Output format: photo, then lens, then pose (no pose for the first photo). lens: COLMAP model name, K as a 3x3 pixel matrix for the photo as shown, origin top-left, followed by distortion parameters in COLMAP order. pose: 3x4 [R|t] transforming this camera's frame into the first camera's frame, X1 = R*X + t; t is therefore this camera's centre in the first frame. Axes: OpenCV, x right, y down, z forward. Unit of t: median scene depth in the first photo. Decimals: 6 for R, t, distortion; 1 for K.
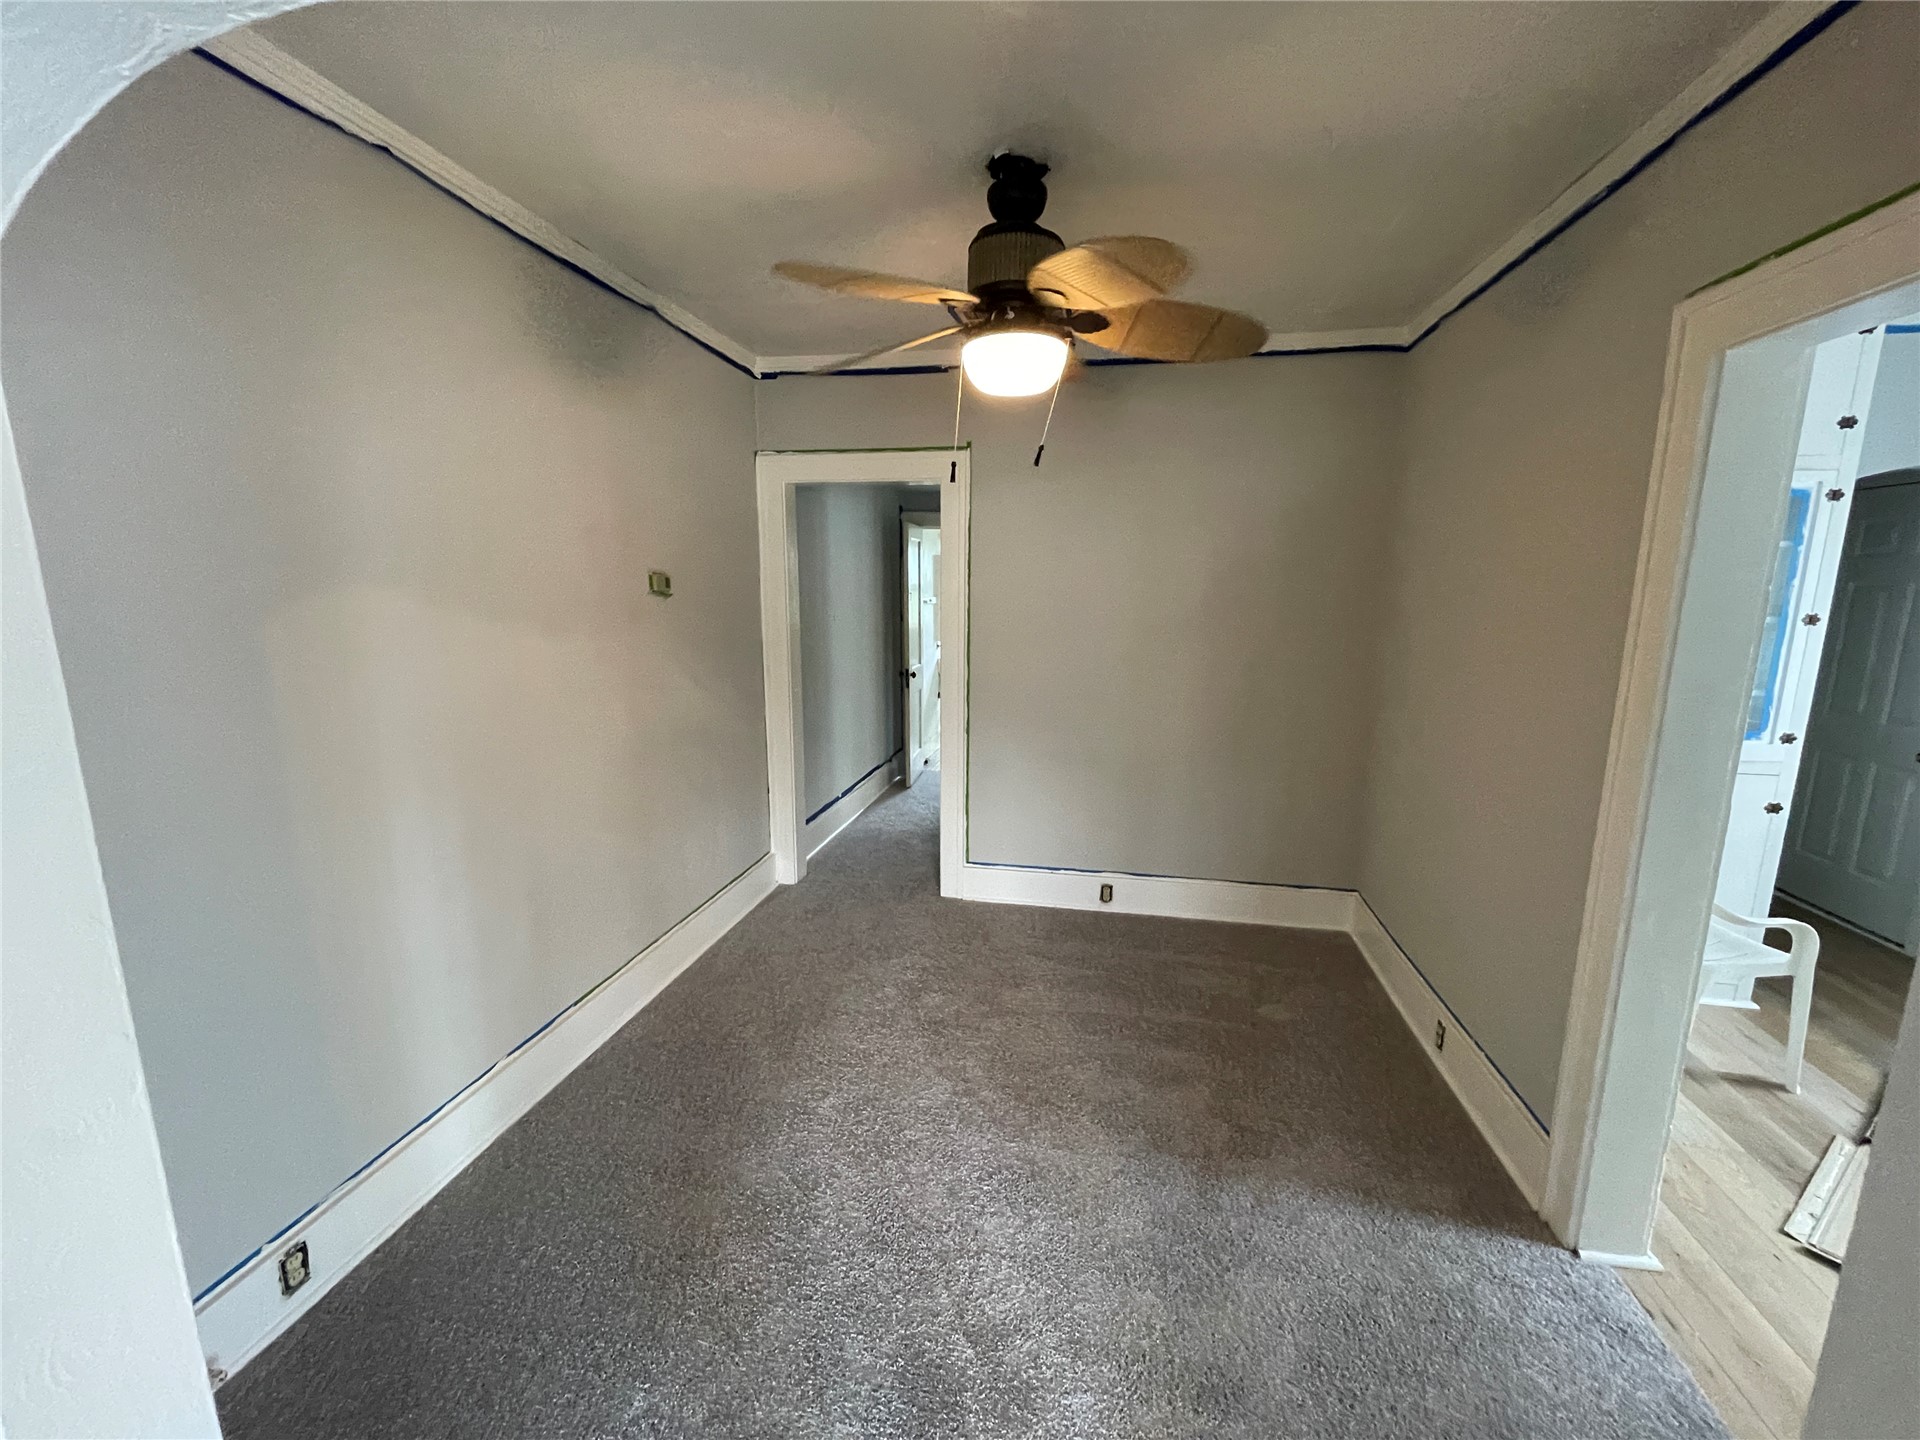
lens RADIAL K [[789.8, 0, 960.0], [0, 789.8, 720.0], [0, 0, 1]] dist [-0.002180, -0.000826]
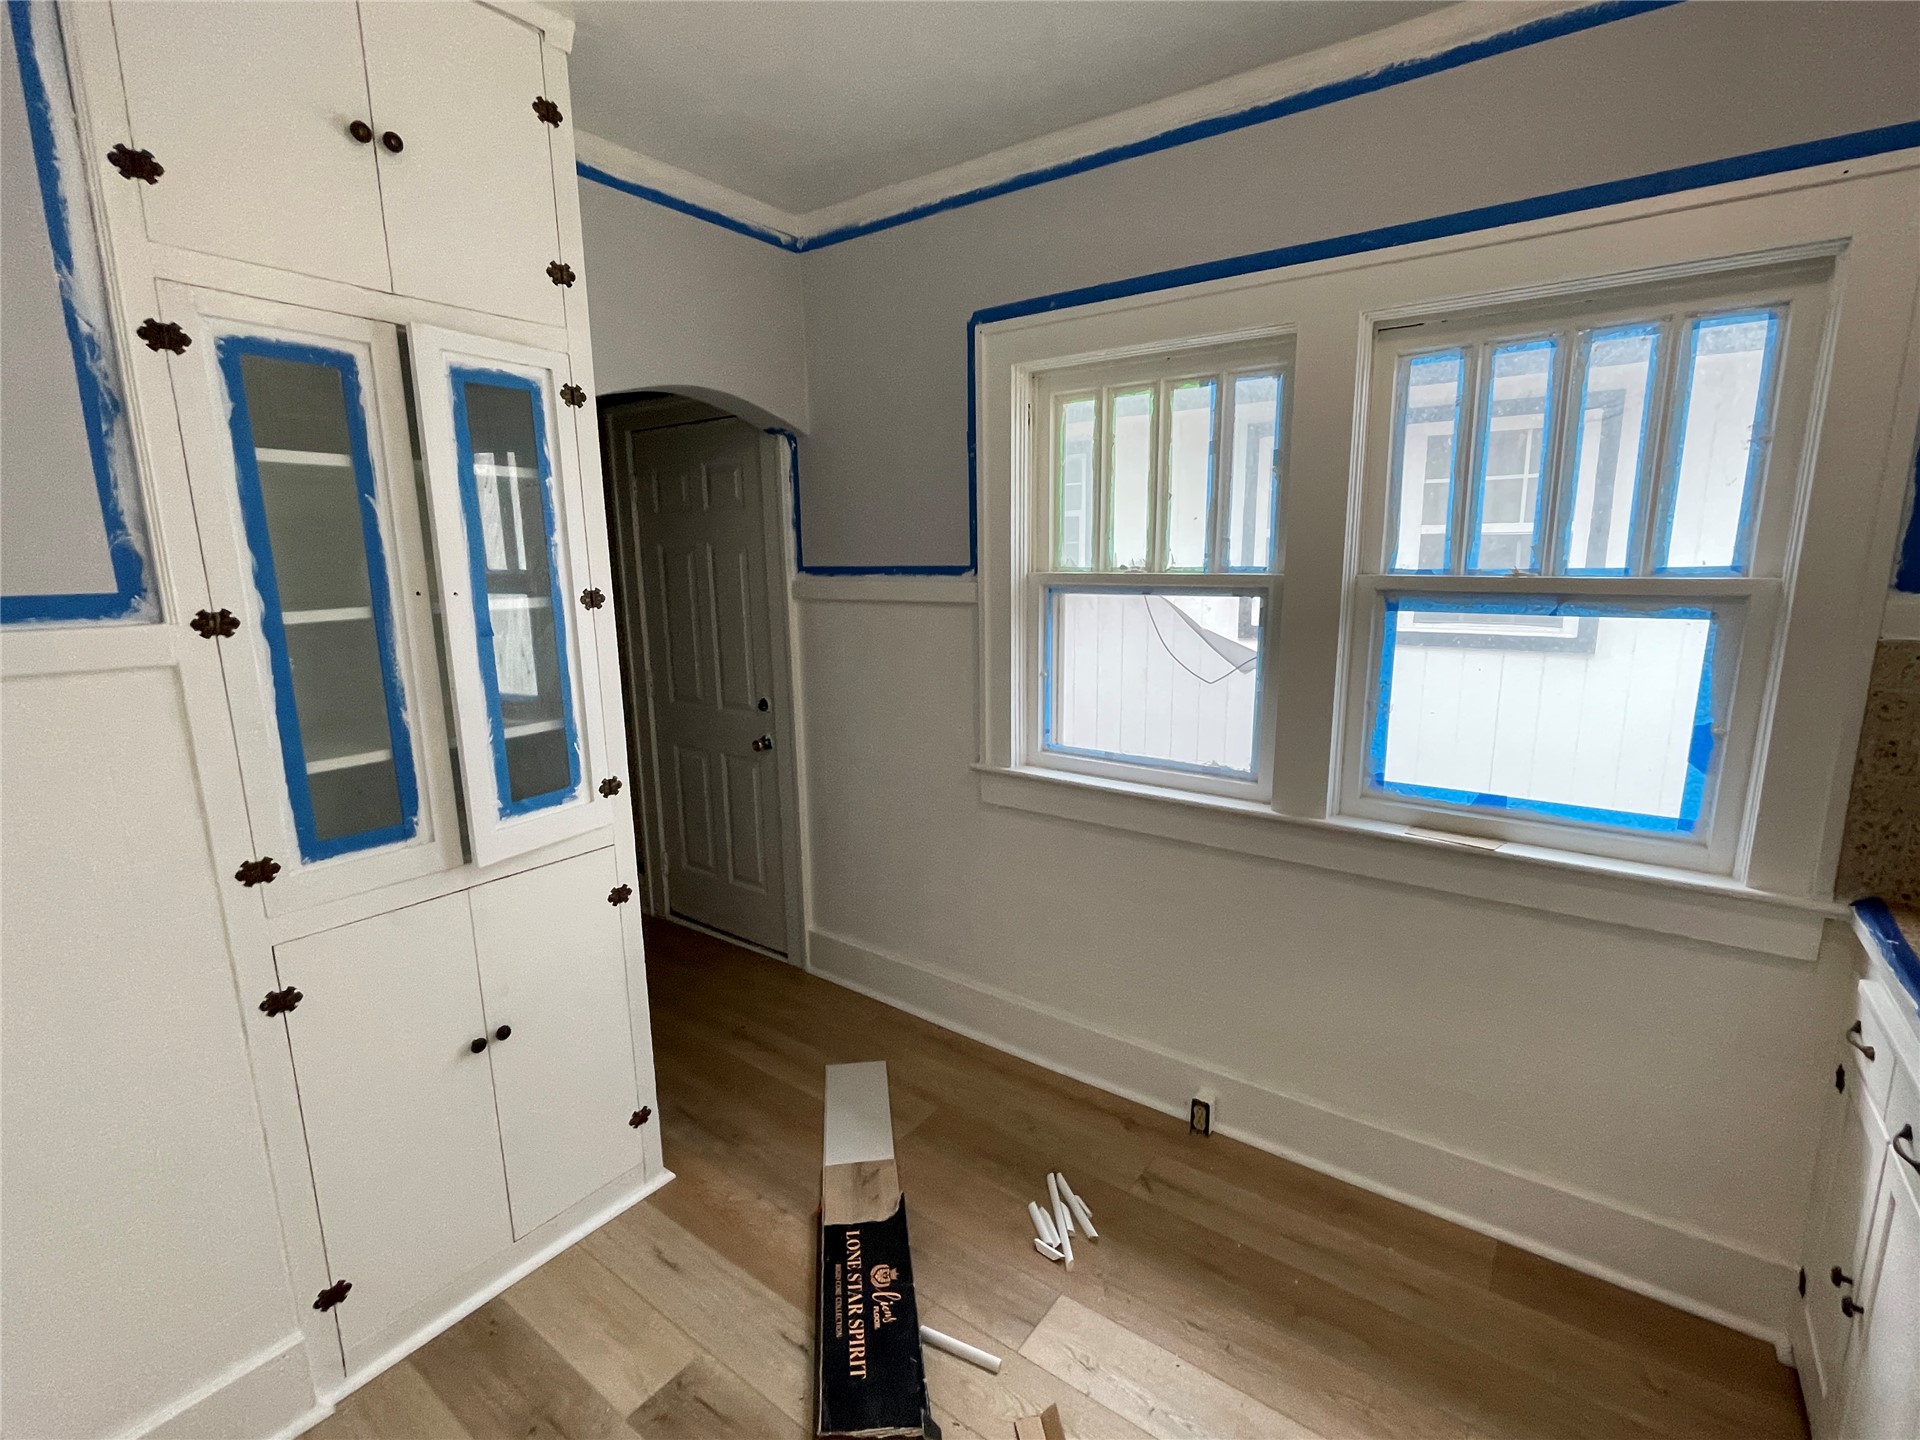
lens RADIAL K [[856.1, 0, 960.0], [0, 856.1, 720.0], [0, 0, 1]] dist [0.002247, 0.000133]
pose [[0.428513, -0.182700, 0.884871, 0.577183], [0.176654, 0.977384, 0.116254, -0.059943], [-0.886098, 0.106499, 0.451096, 0.437665]]
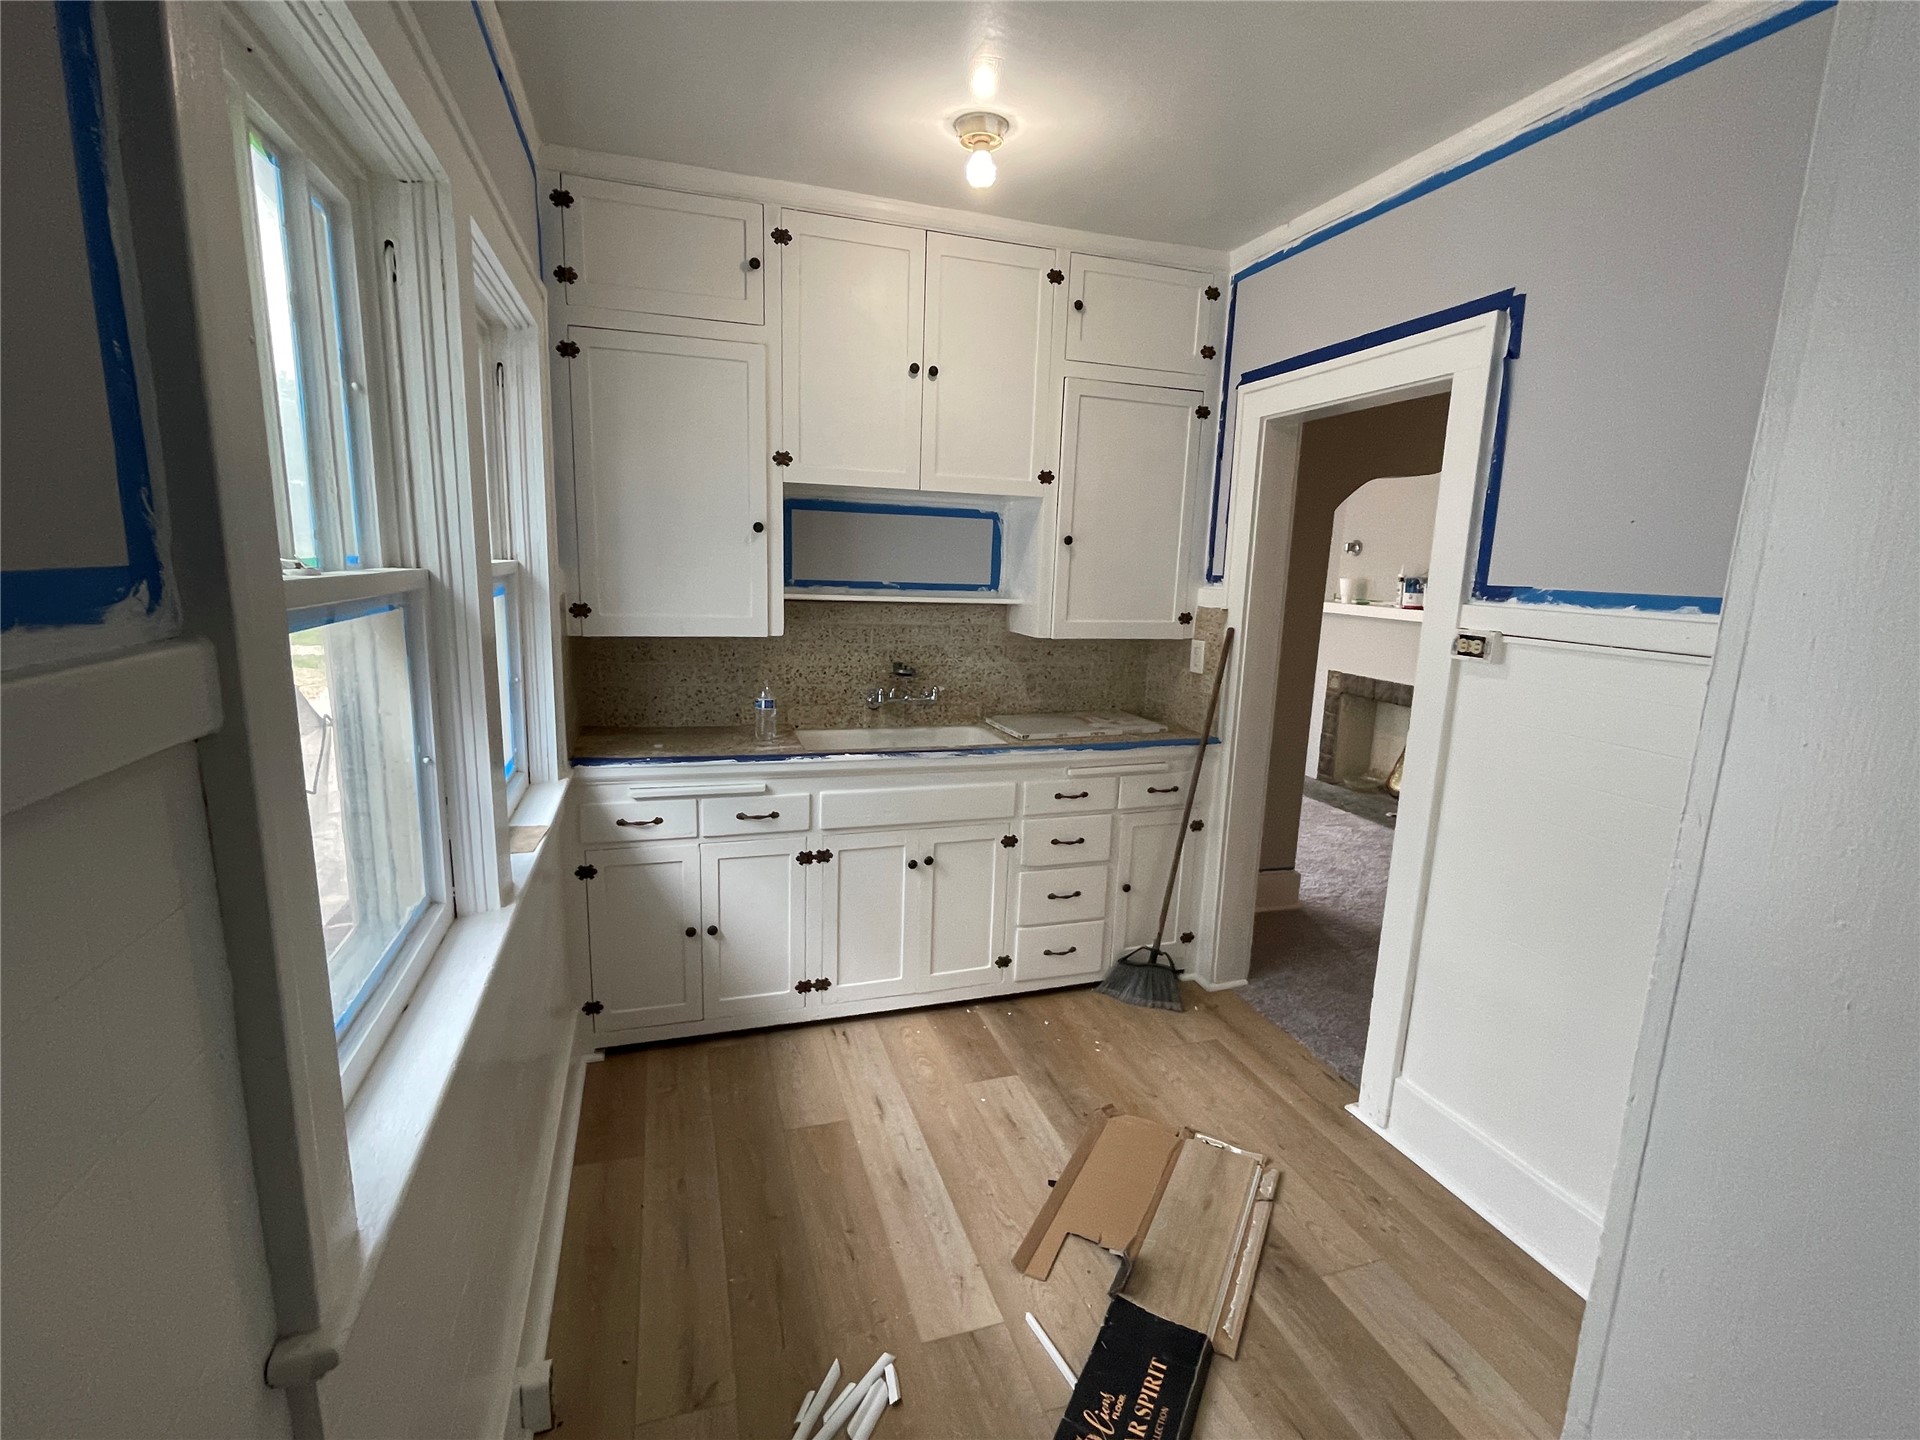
lens RADIAL K [[872.2, 0, 960.0], [0, 872.2, 720.0], [0, 0, 1]] dist [-0.004515, 0.000399]
pose [[-0.878425, 0.051872, -0.475057, 1.385406], [-0.124472, 0.934943, 0.332248, -0.170813], [0.461386, 0.350986, -0.814820, 1.096009]]
